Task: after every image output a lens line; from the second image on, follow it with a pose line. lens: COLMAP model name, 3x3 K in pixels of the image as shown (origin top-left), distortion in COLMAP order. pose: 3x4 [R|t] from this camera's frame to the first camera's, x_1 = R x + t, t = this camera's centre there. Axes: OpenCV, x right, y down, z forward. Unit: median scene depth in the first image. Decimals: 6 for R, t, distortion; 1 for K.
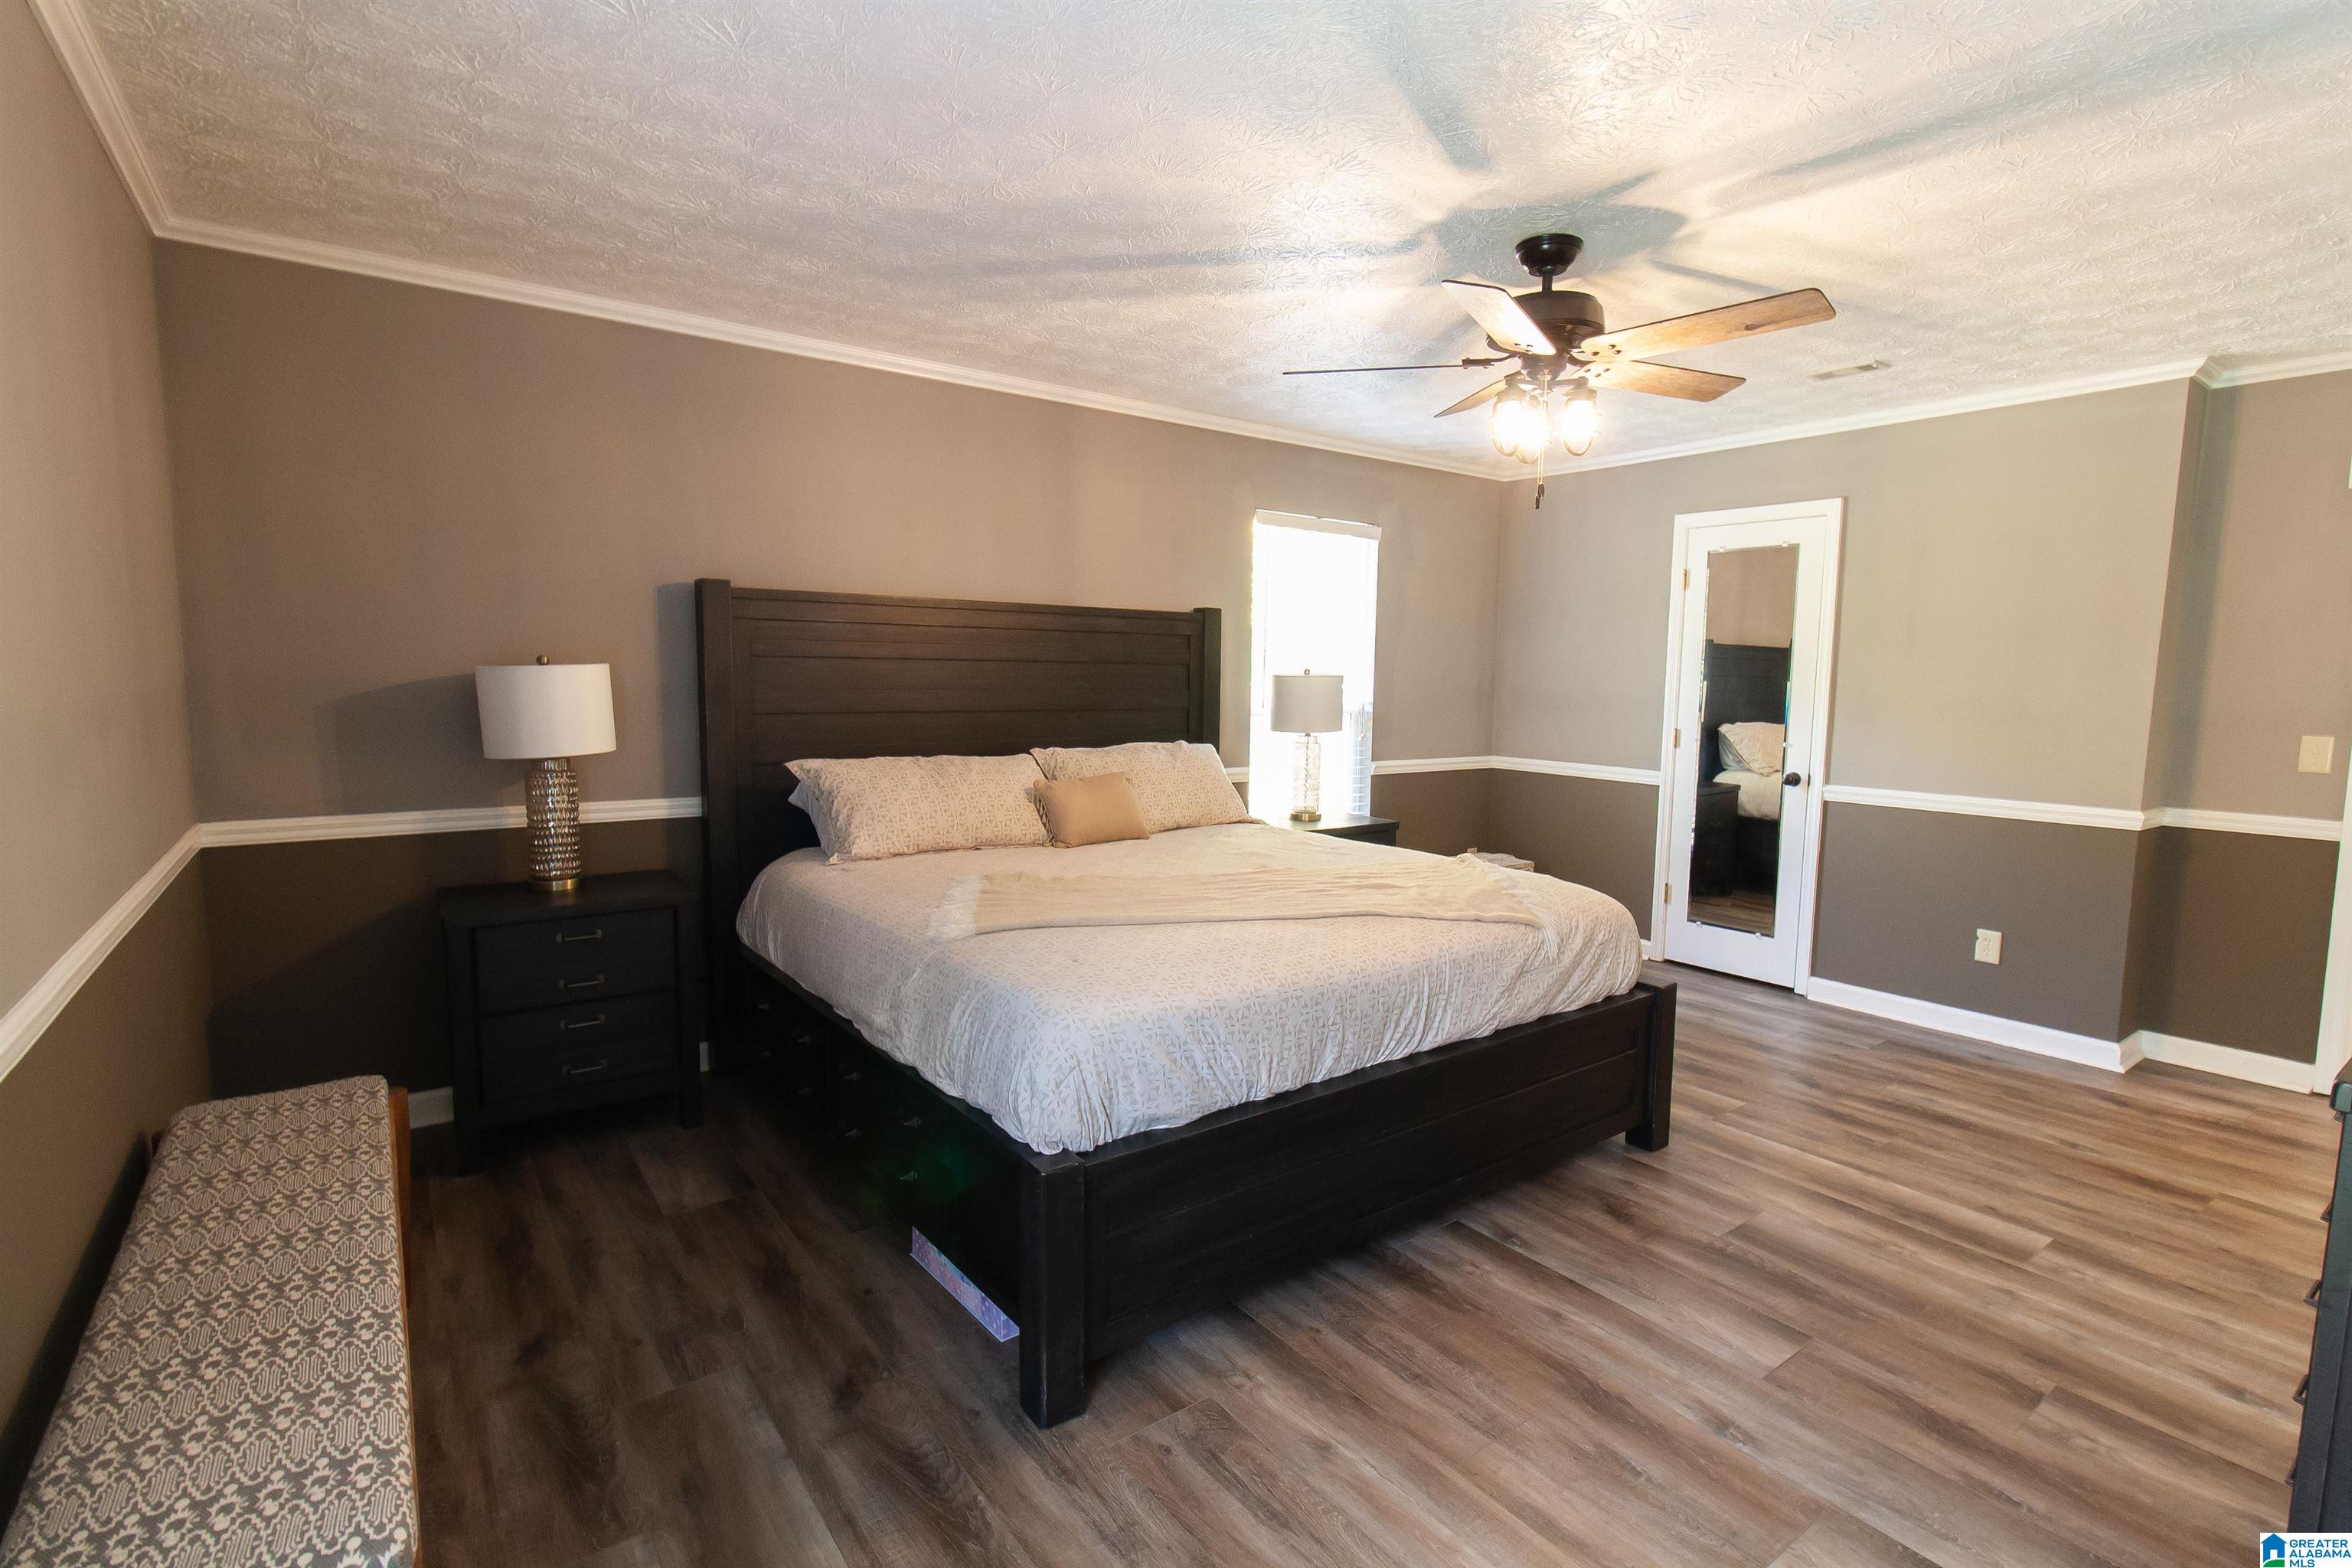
lens RADIAL K [[1109.1, 0, 1176.0], [0, 1109.1, 784.0], [0, 0, 1]] dist [0.003355, 0.000915]
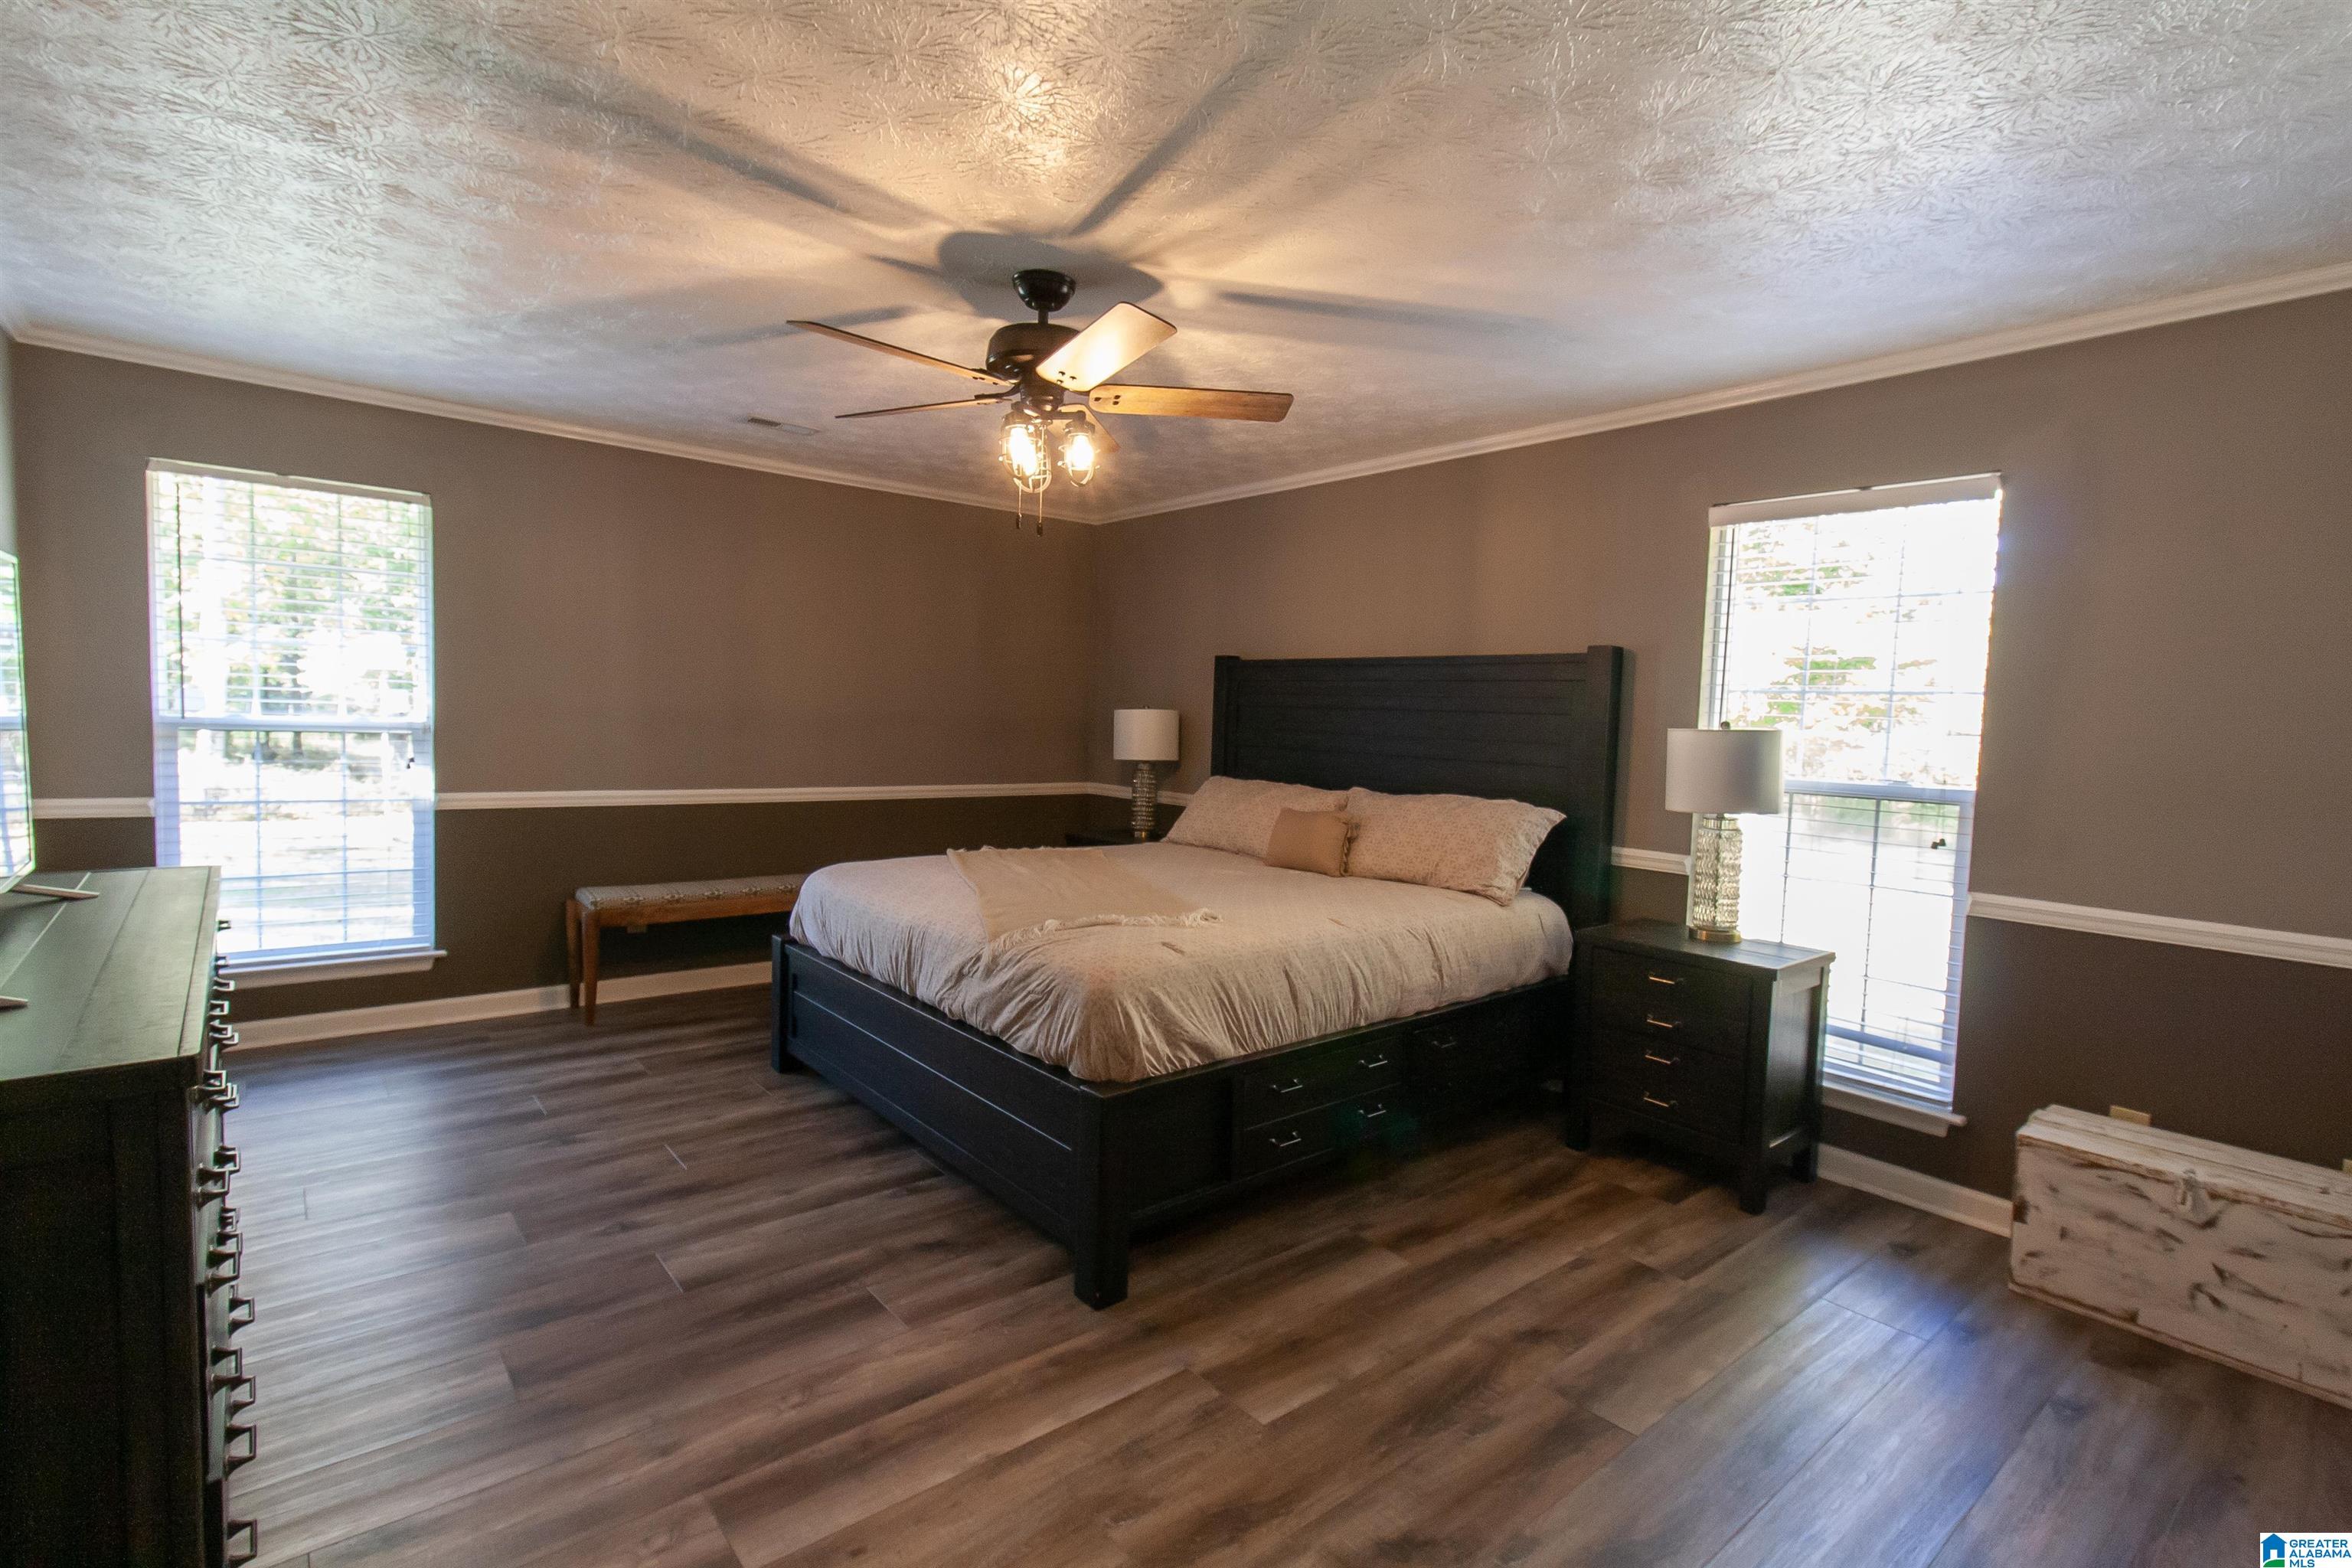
lens RADIAL K [[1107.5, 0, 1242.9], [0, 1107.5, 789.9], [0, 0, 1]] dist [-0.000078, -0.000079]
pose [[0.087477, 0.054045, -0.994699, 1.379413], [-0.140109, 0.989269, 0.041429, -0.085743], [0.986264, 0.135742, 0.094110, 1.134255]]
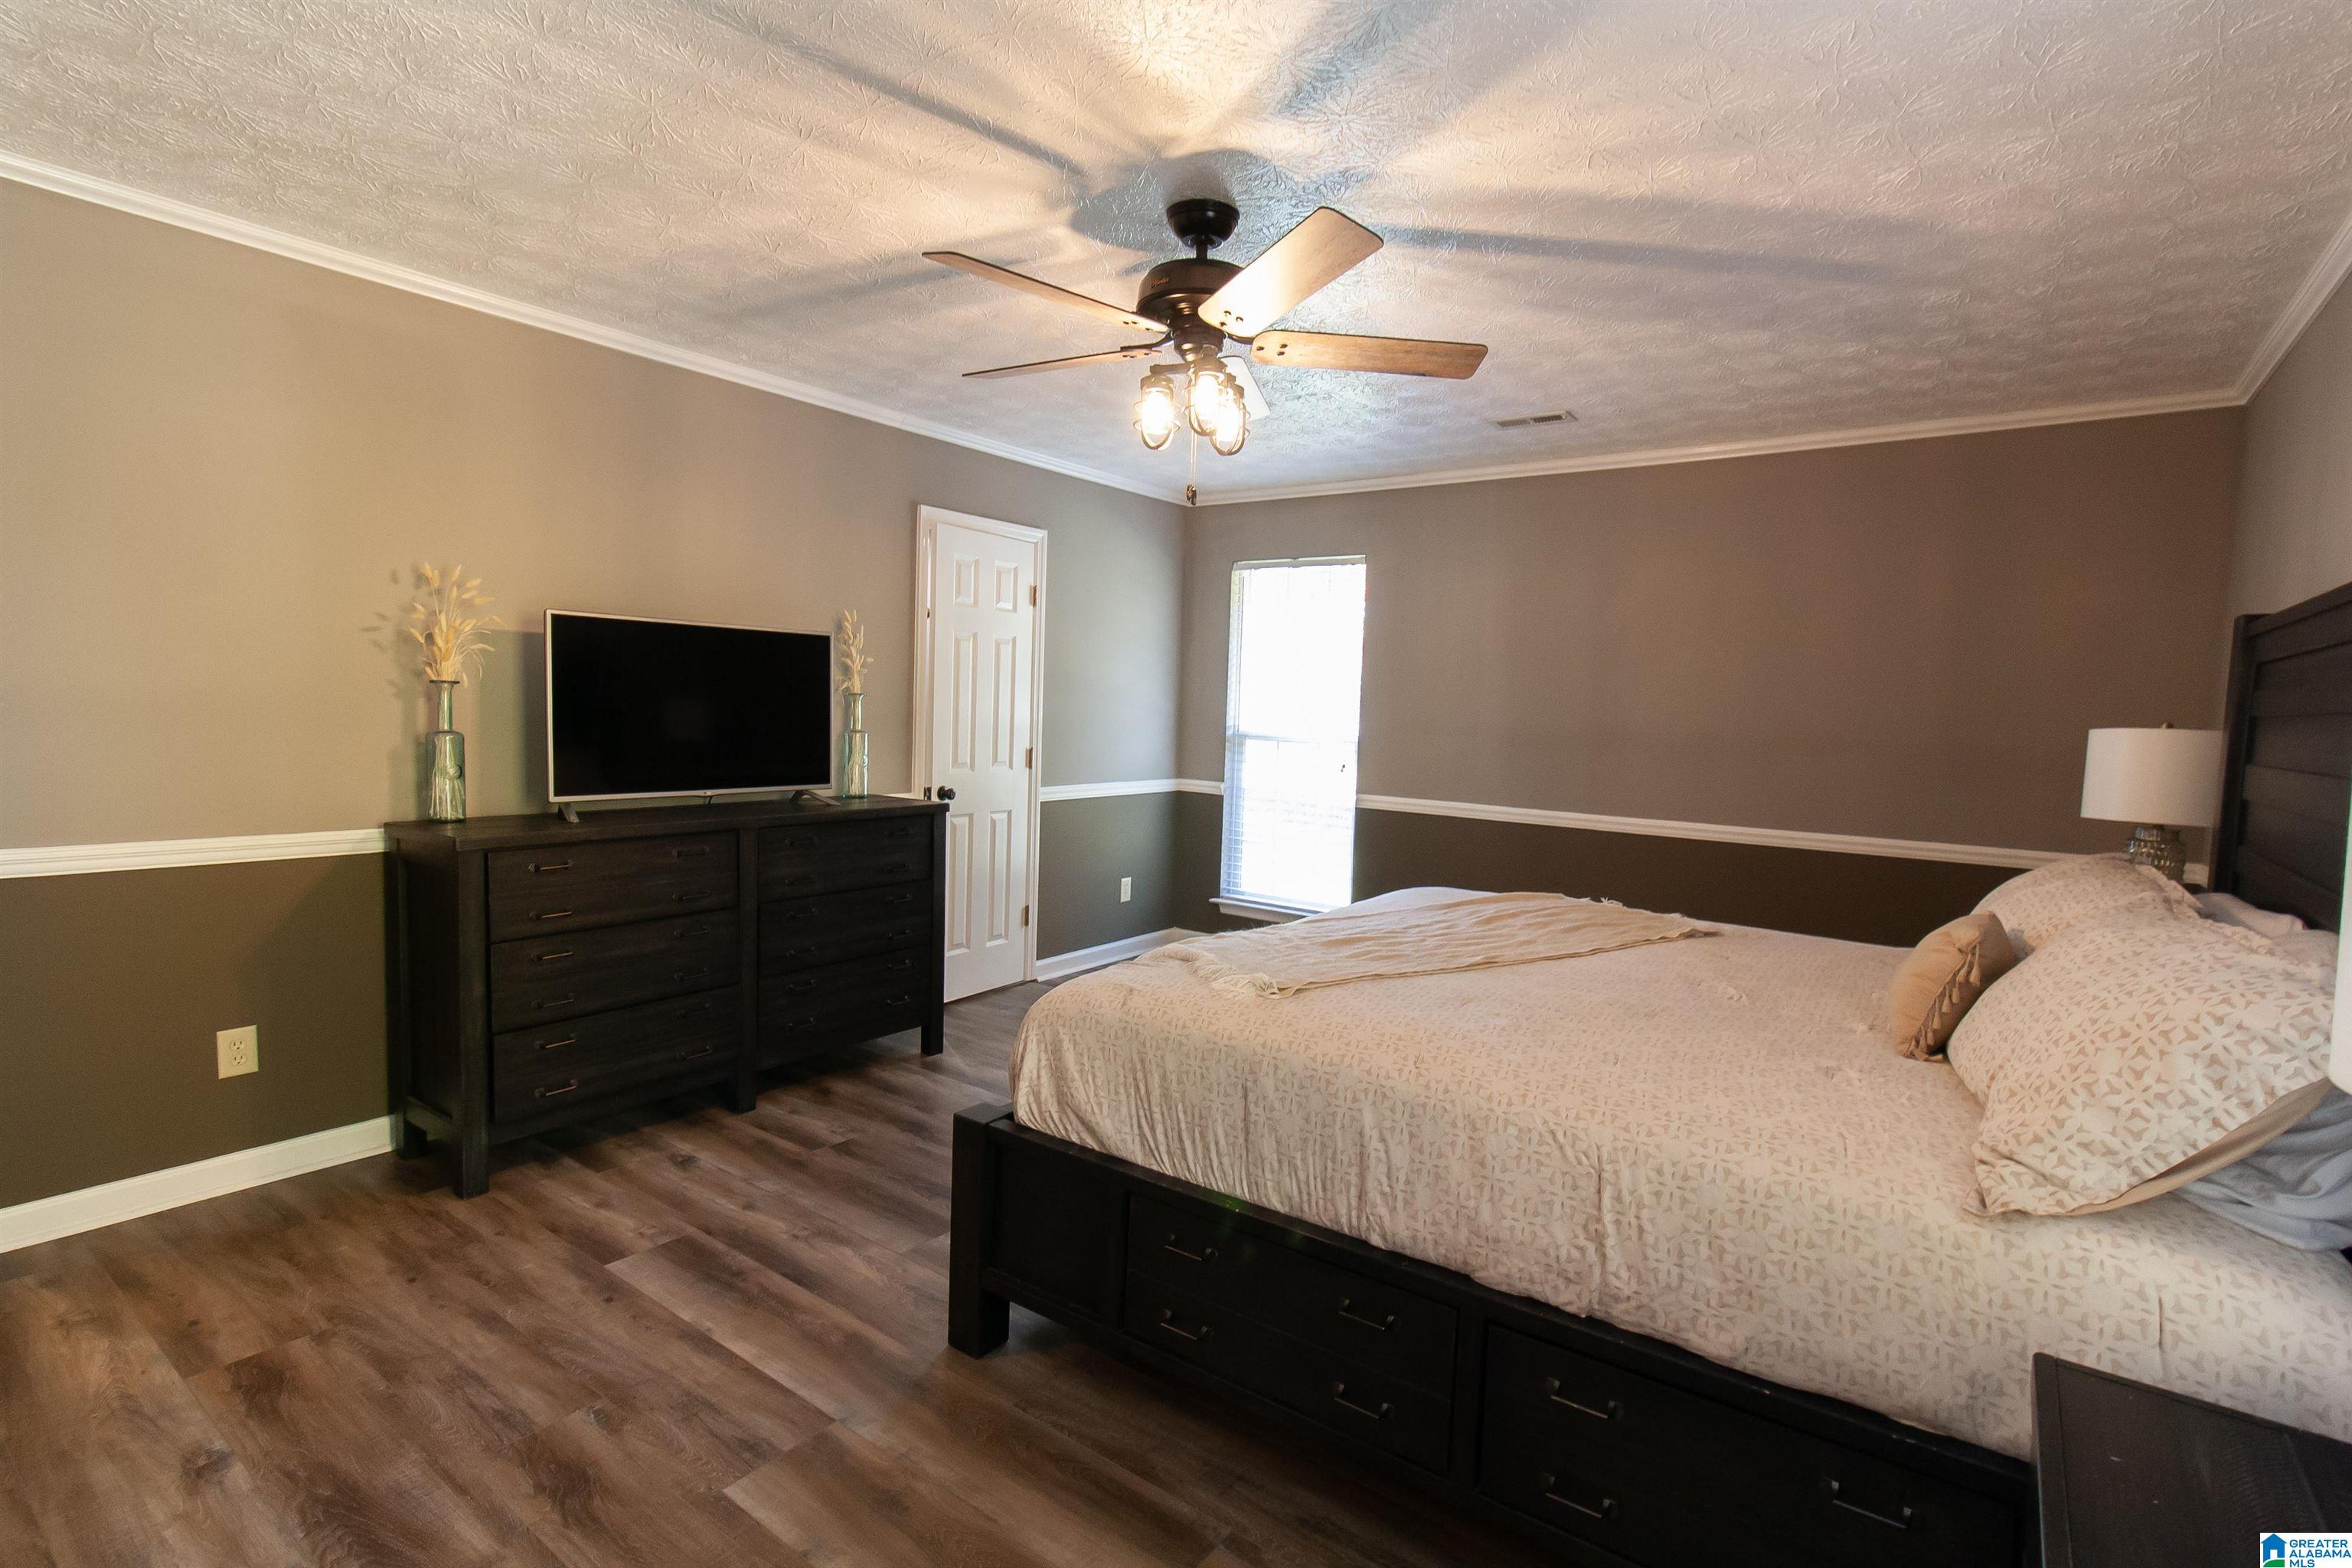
lens RADIAL K [[1109.1, 0, 1176.0], [0, 1109.1, 784.0], [0, 0, 1]] dist [0.003355, 0.000915]
pose [[-0.956793, -0.025919, -0.289614, 0.600185], [-0.077665, 0.982613, 0.168641, -0.178358], [0.280207, 0.183848, -0.942170, 1.900748]]
